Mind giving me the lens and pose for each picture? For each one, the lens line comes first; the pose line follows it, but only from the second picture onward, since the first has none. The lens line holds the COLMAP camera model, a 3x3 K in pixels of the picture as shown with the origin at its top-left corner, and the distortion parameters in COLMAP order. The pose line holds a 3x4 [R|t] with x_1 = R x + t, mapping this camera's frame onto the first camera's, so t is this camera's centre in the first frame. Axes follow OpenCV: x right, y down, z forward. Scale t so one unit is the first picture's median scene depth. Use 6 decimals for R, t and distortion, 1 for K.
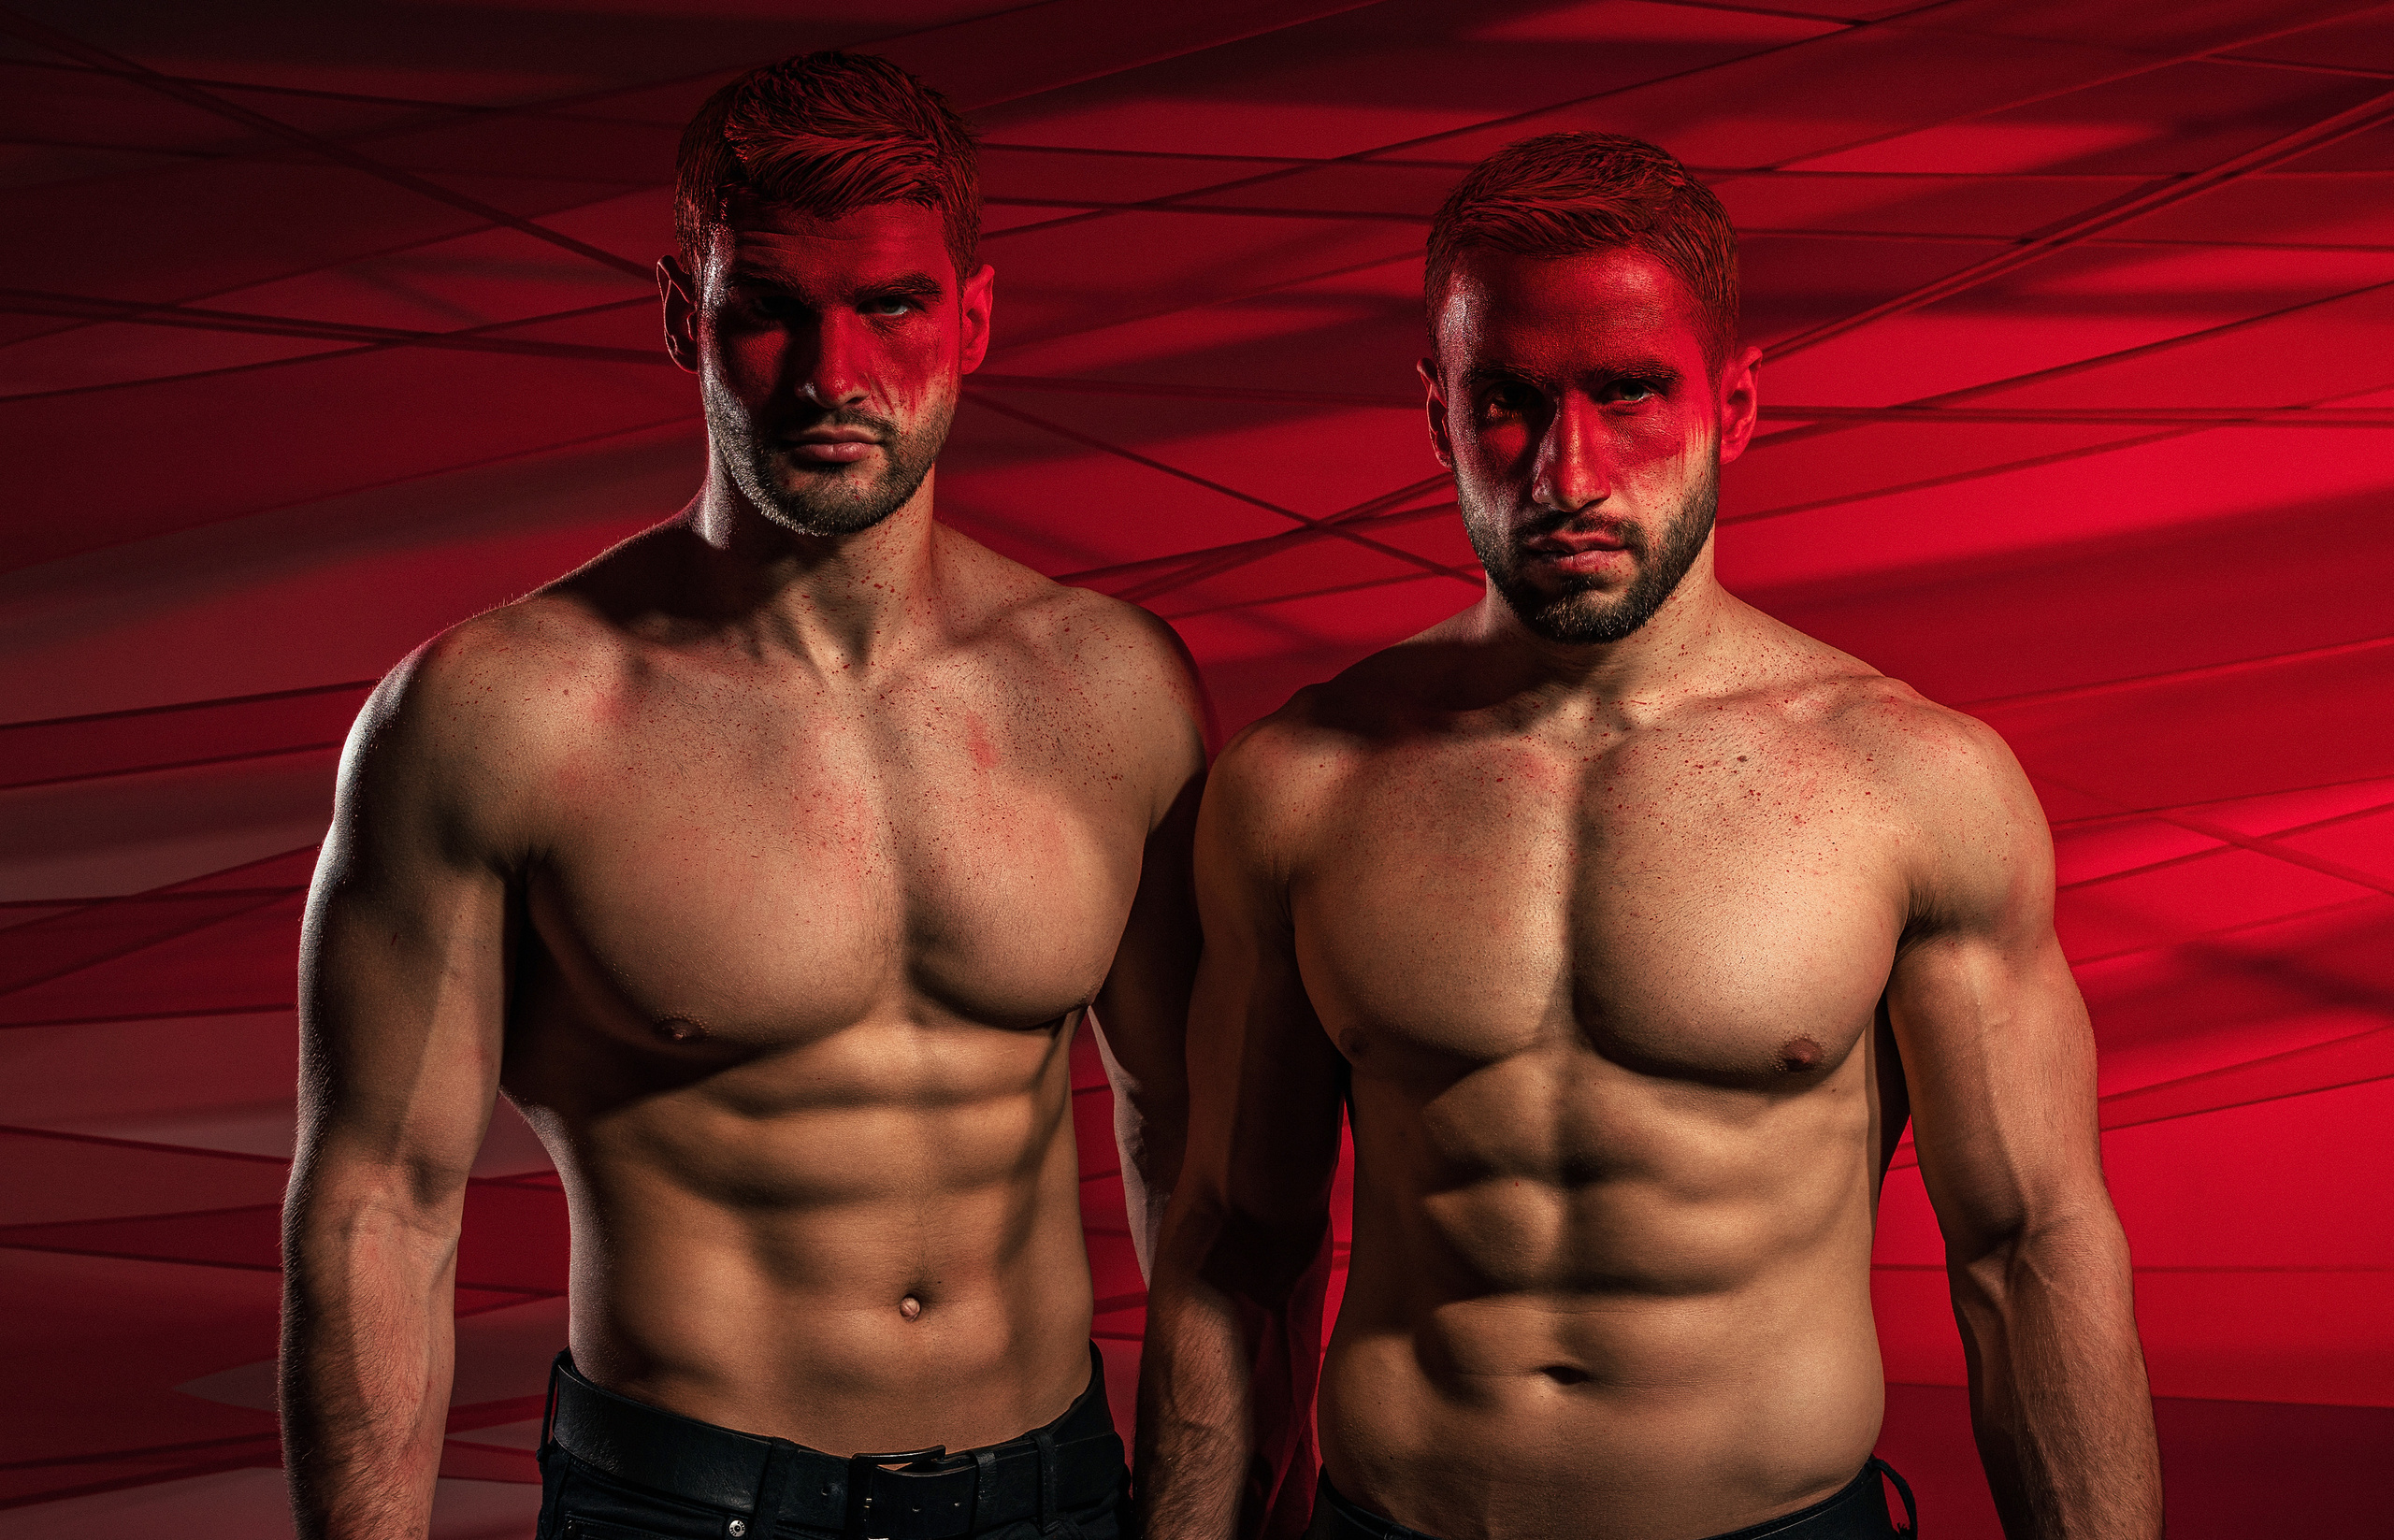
lens RADIAL K [[3278.9, 0, 1205.7], [0, 3278.9, 816.8], [0, 0, 1]] dist [0.020022, 0.034529]
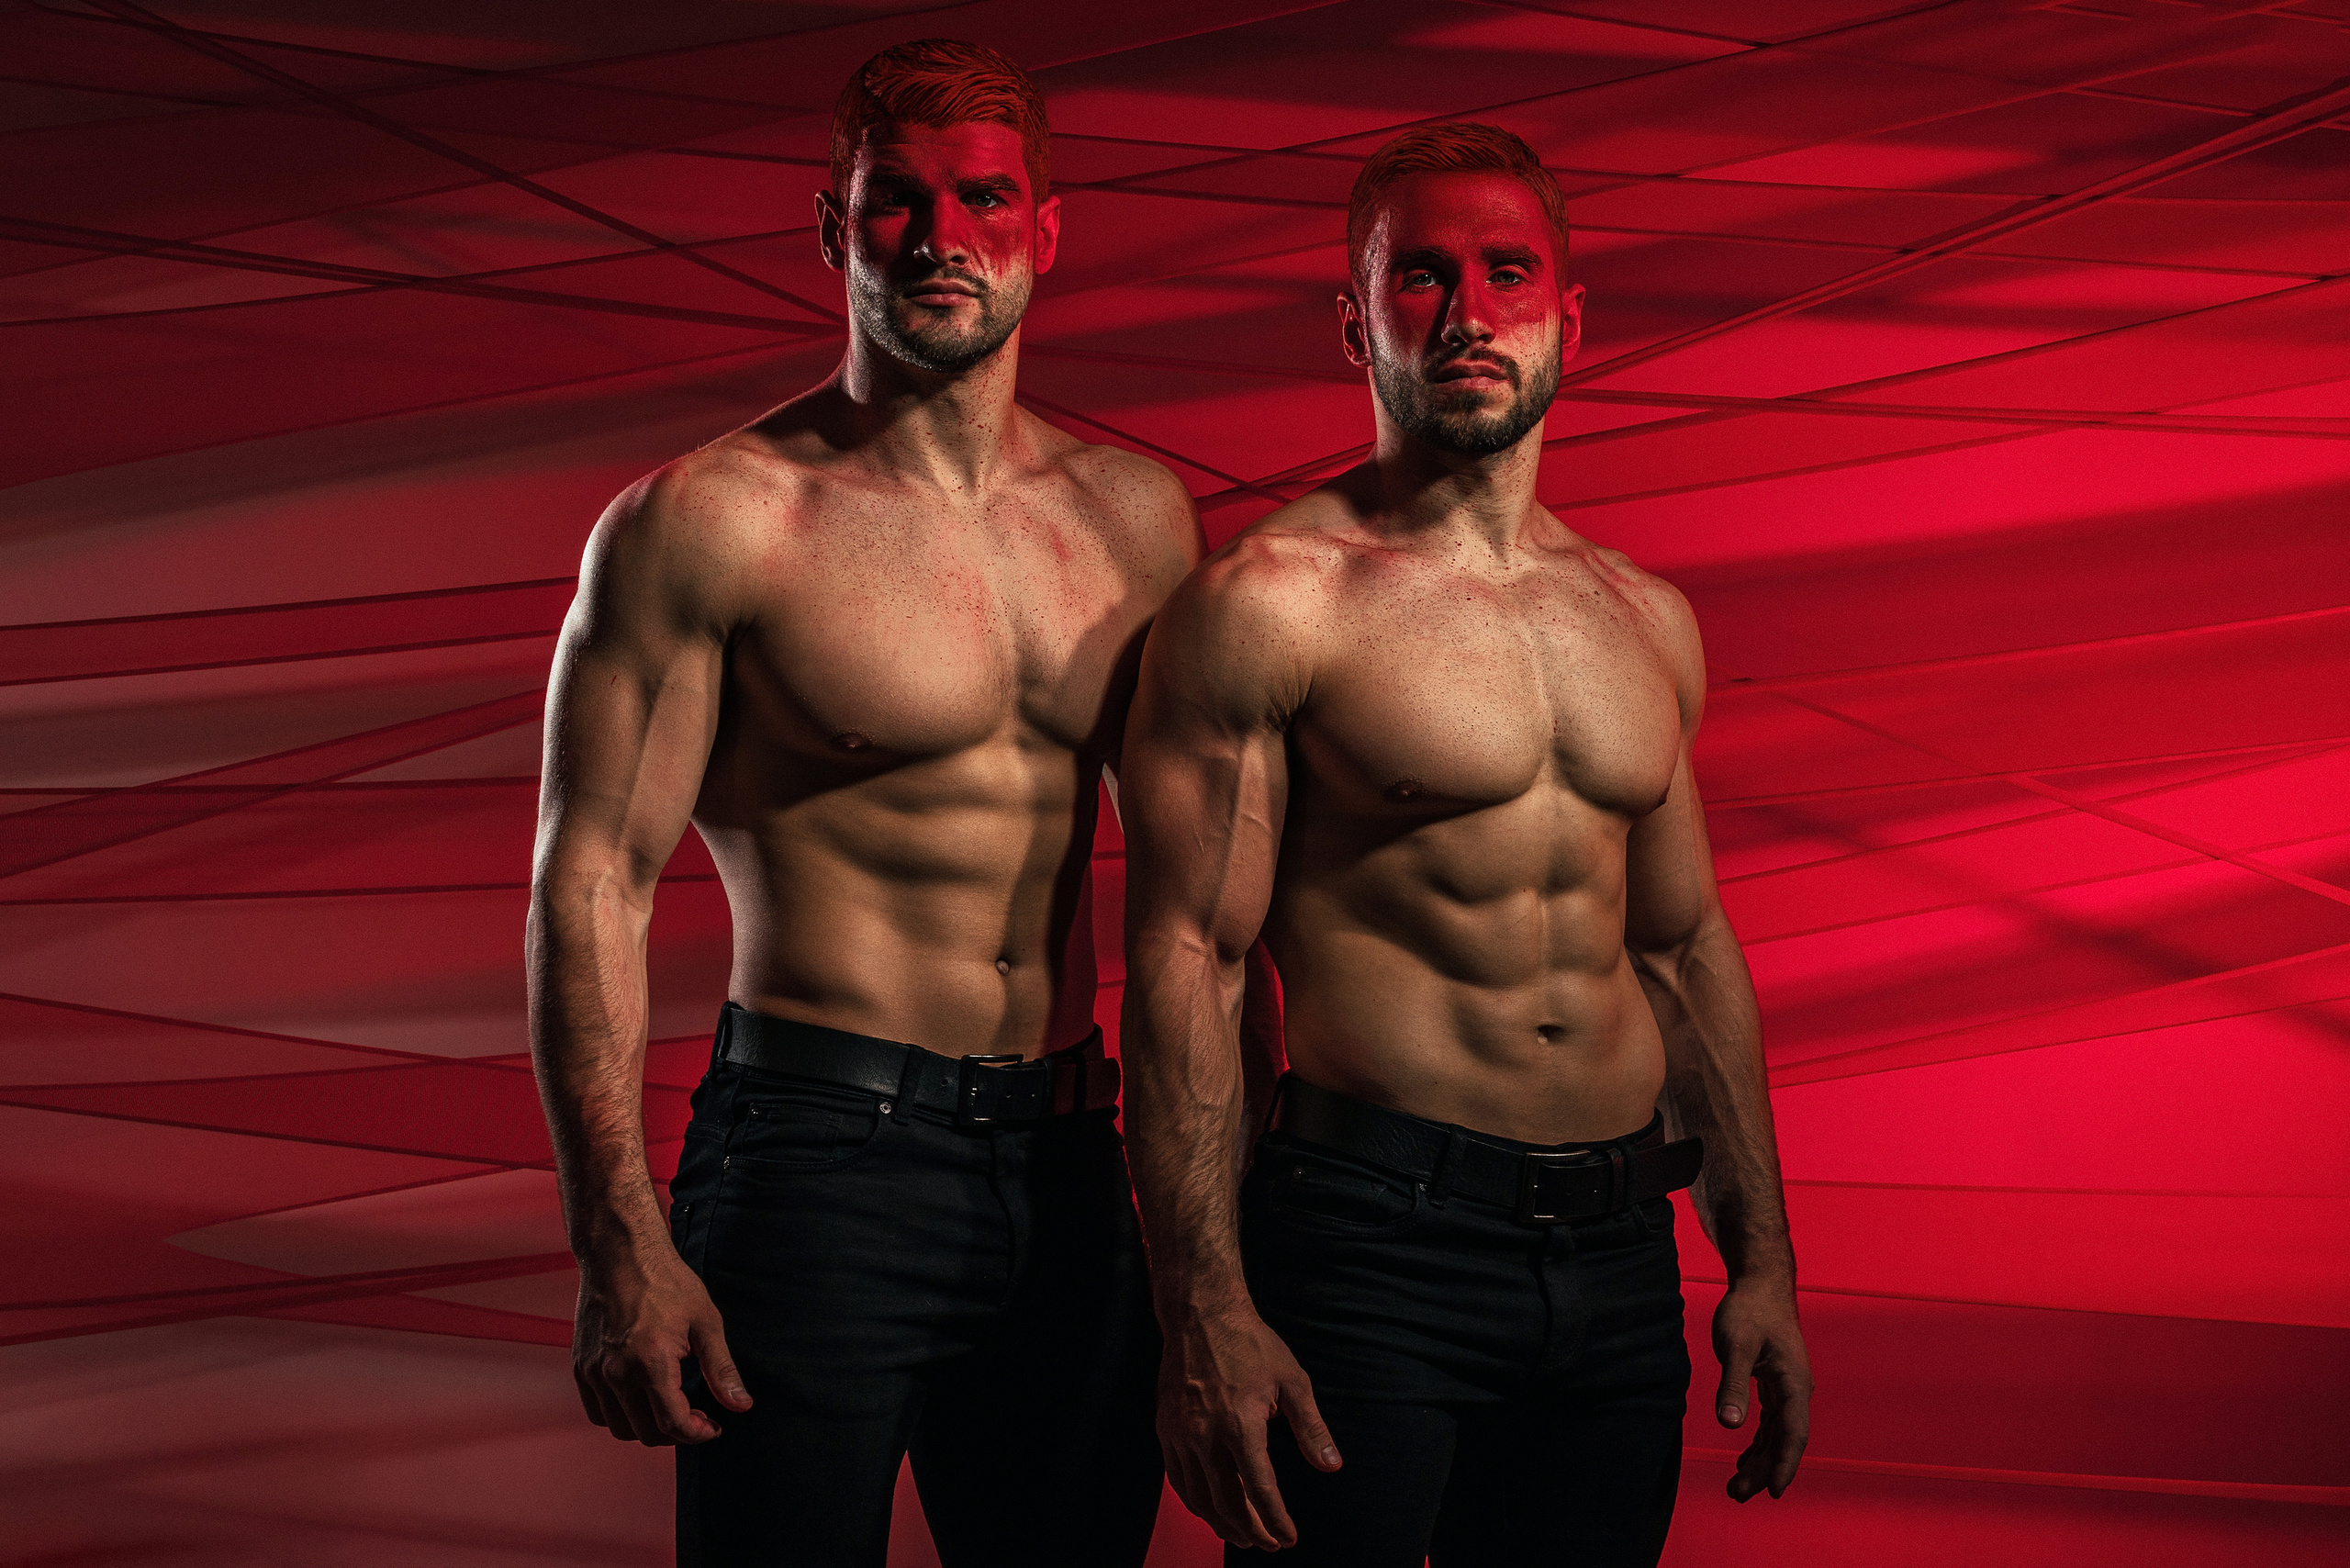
lens RADIAL K [[3564.1, 0, 1175.0], [0, 3564.1, 784.0], [0, 0, 1]] dist [0.009159, 0.145550]
pose [[0.998852, 0.034424, 0.033302, -0.025784], [-0.033572, 0.999102, -0.025835, 0.039907], [-0.034161, 0.024687, 0.999111, -0.168451]]
